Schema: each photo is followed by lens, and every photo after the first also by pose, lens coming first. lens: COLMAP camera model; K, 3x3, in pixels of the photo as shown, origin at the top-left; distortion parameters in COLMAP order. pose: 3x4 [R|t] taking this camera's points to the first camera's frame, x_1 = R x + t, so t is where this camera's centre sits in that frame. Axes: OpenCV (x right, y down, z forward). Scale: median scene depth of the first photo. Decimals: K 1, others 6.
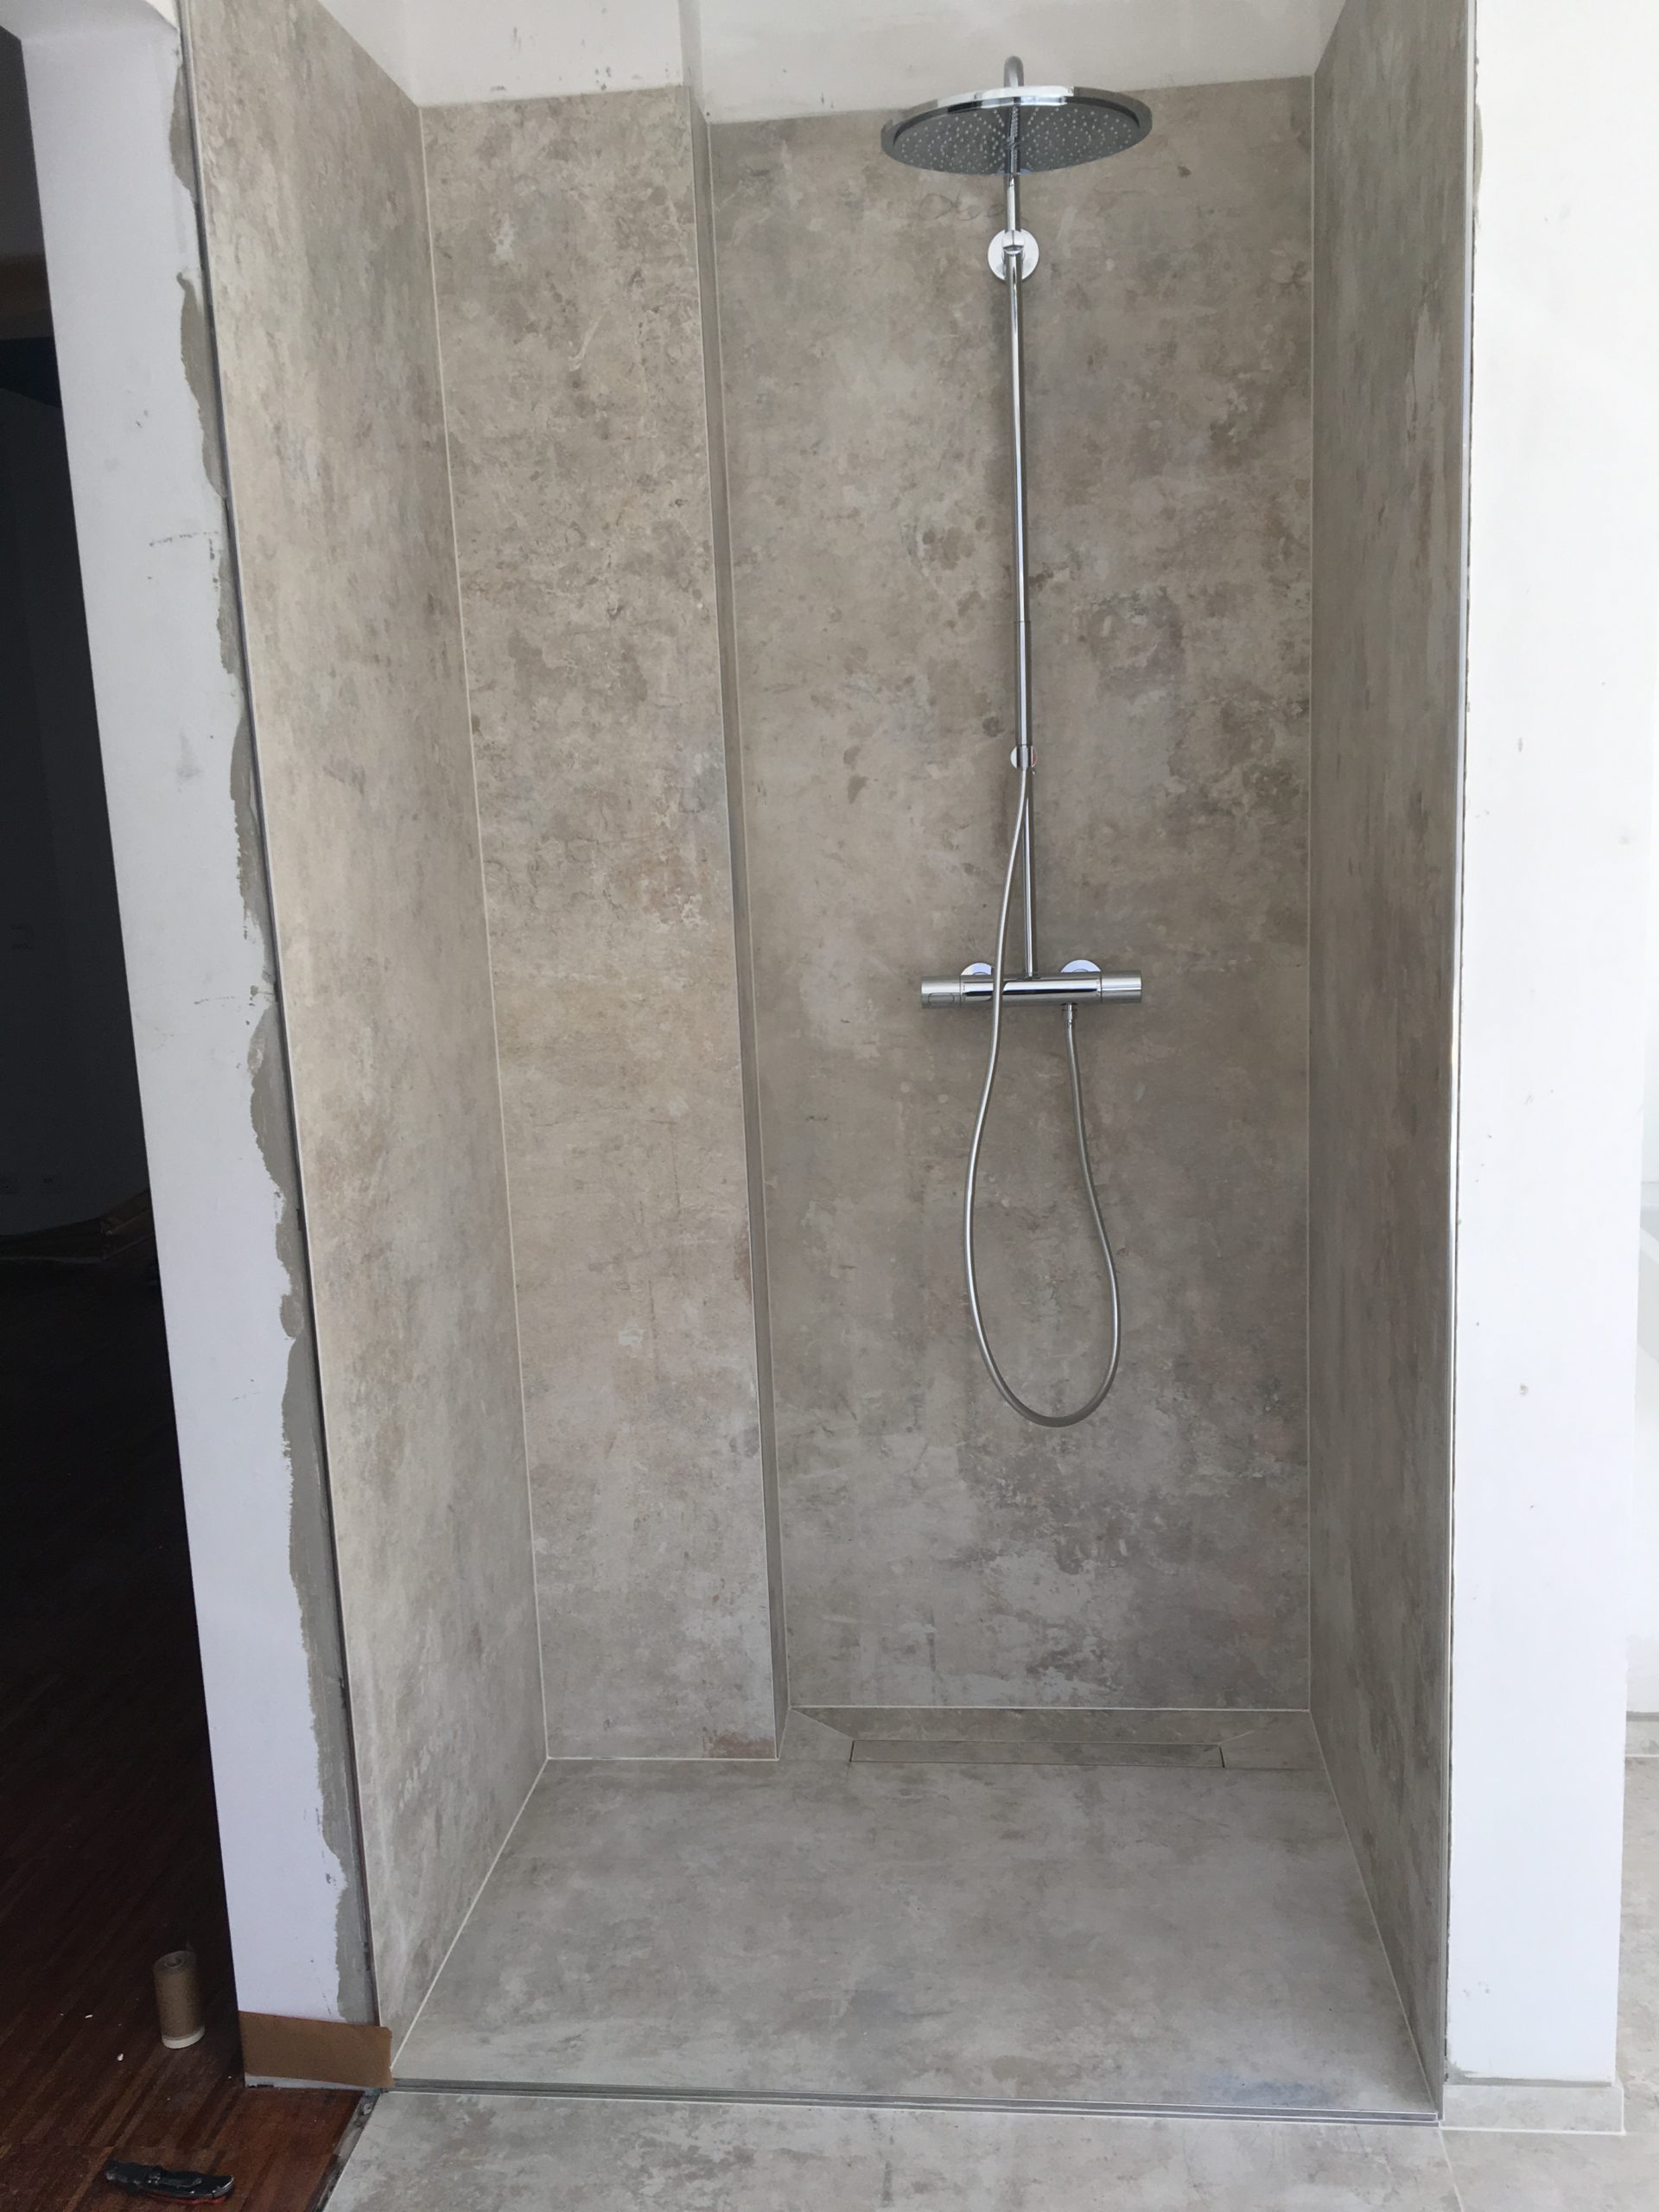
lens RADIAL K [[1871.3, 0, 829.5], [0, 1871.3, 1105.1], [0, 0, 1]] dist [0.047980, -0.023783]
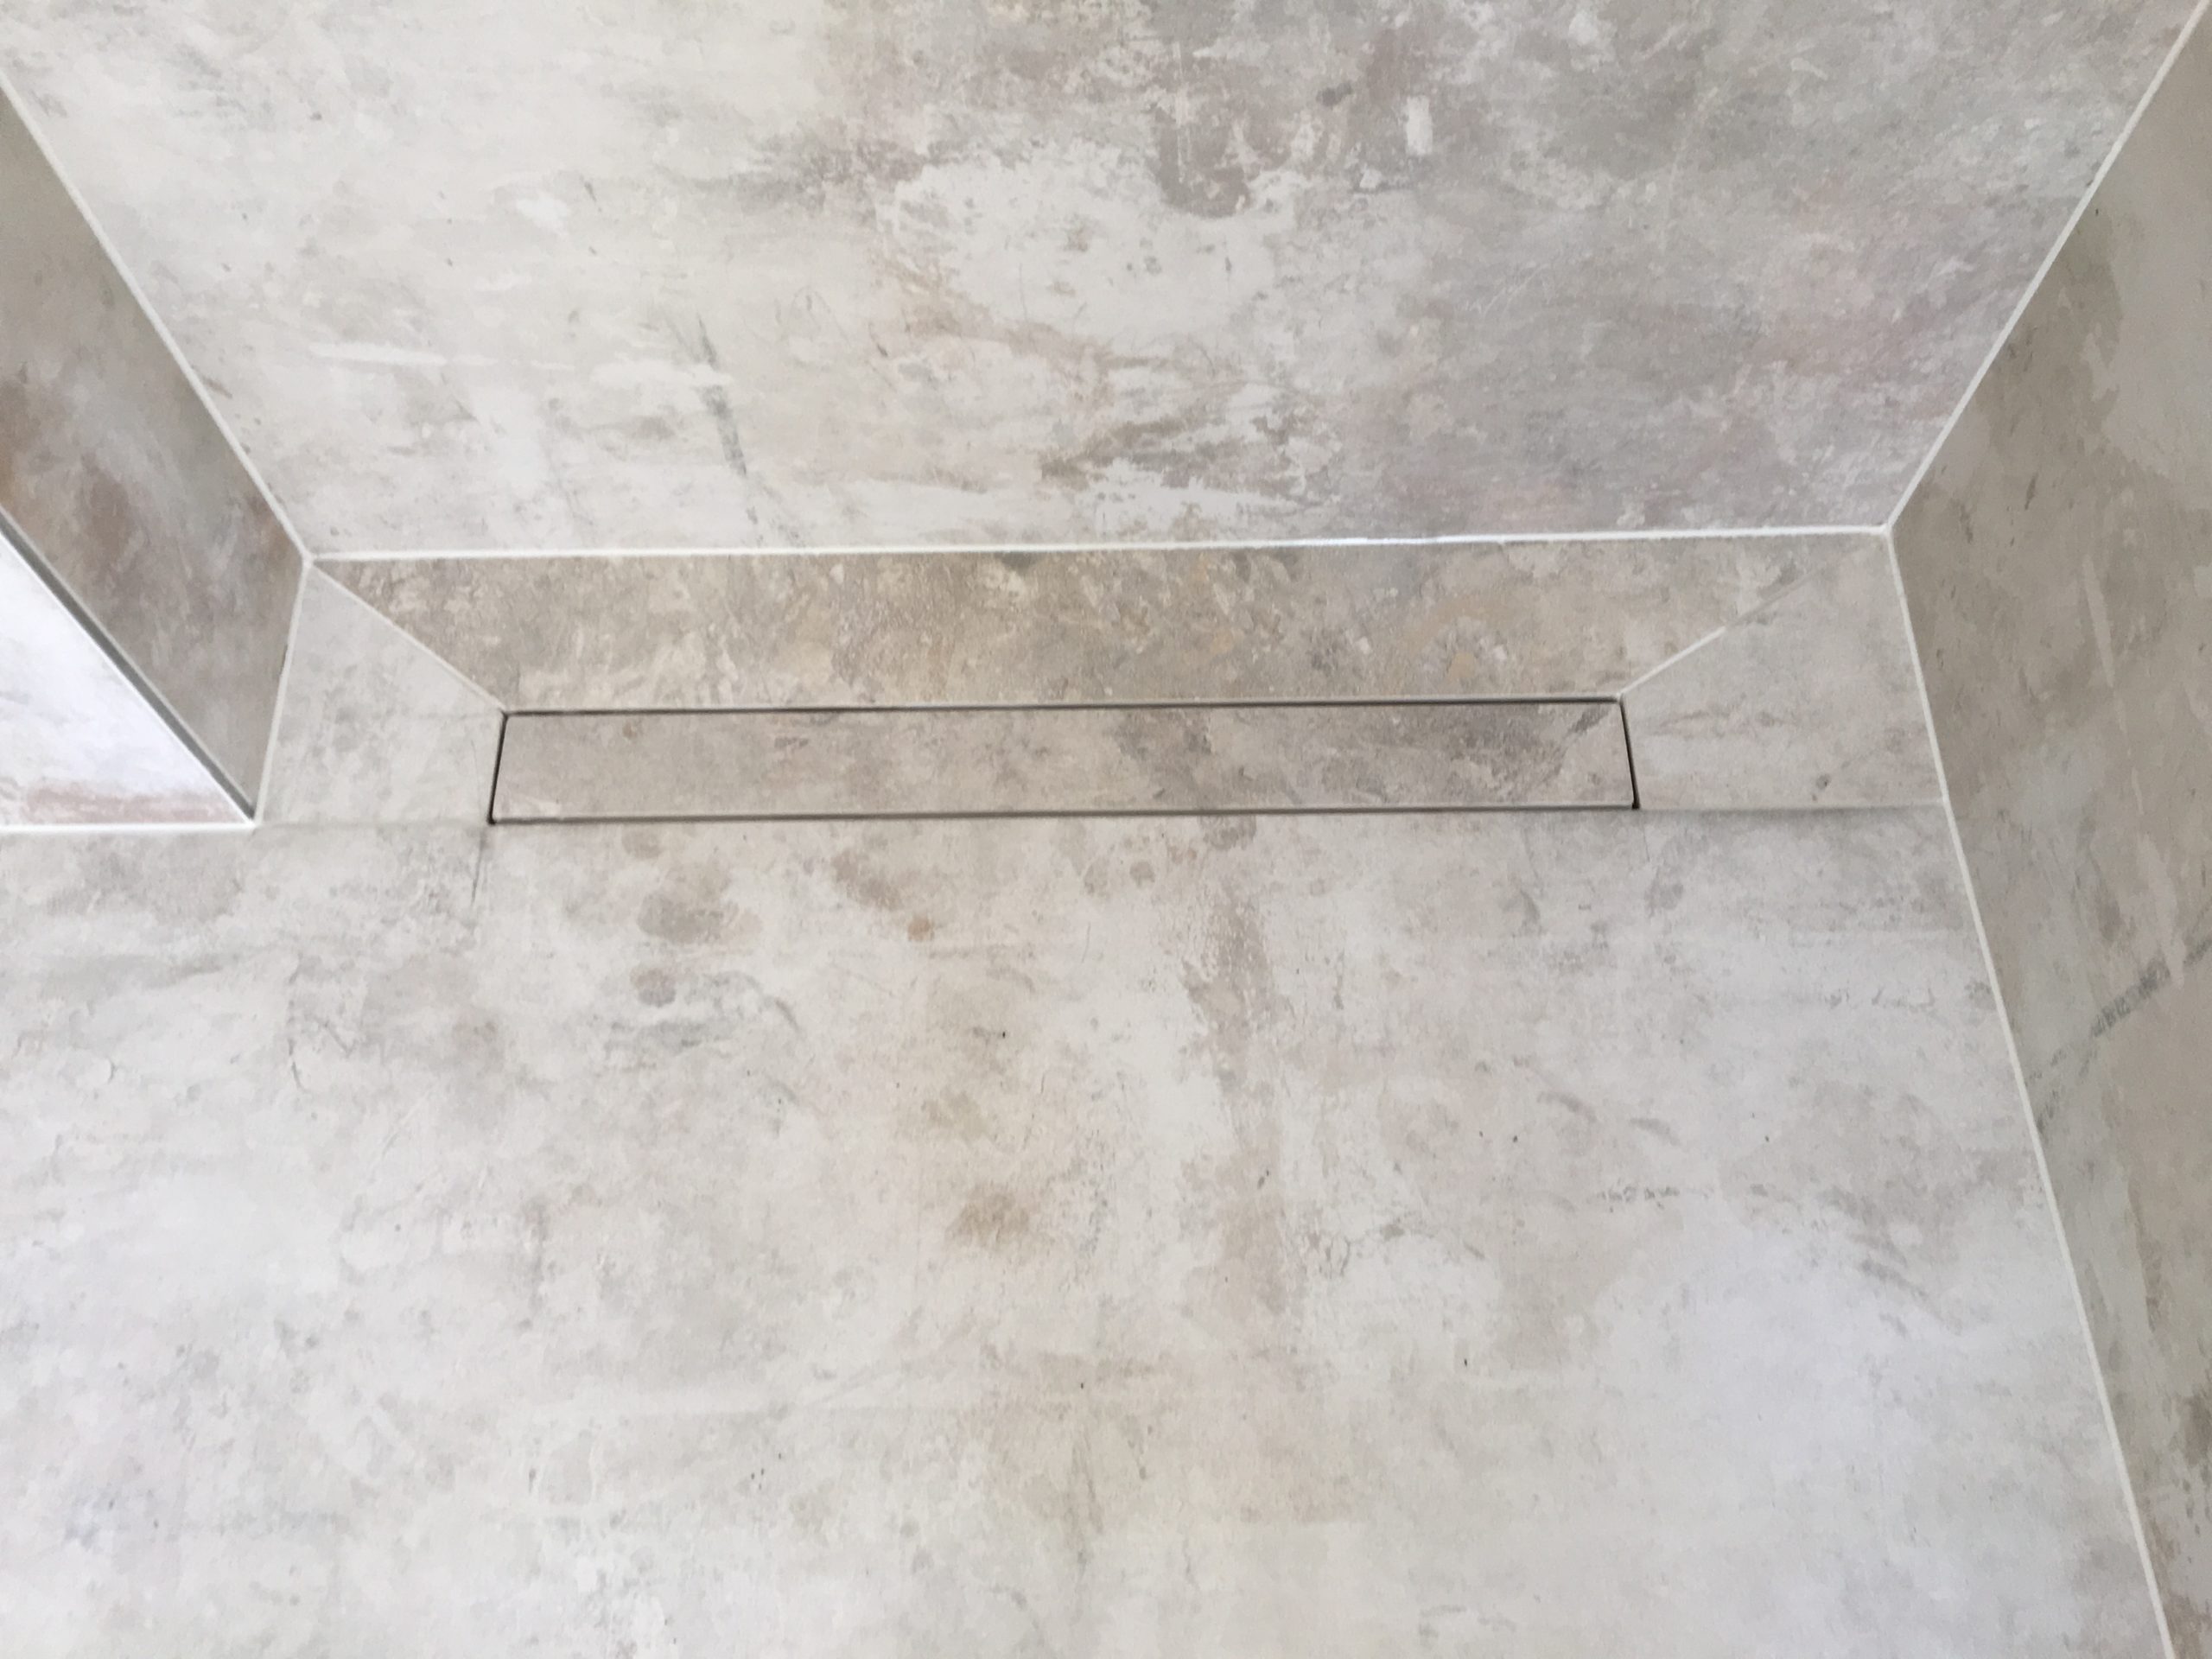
lens RADIAL K [[1871.3, 0, 1104.8], [0, 1871.3, 829.9], [0, 0, 1]] dist [0.047980, -0.023783]
pose [[0.992944, -0.079801, 0.087718, 0.084154], [-0.021261, 0.607919, 0.793714, 0.091990], [-0.116665, -0.789979, 0.601933, 0.773133]]
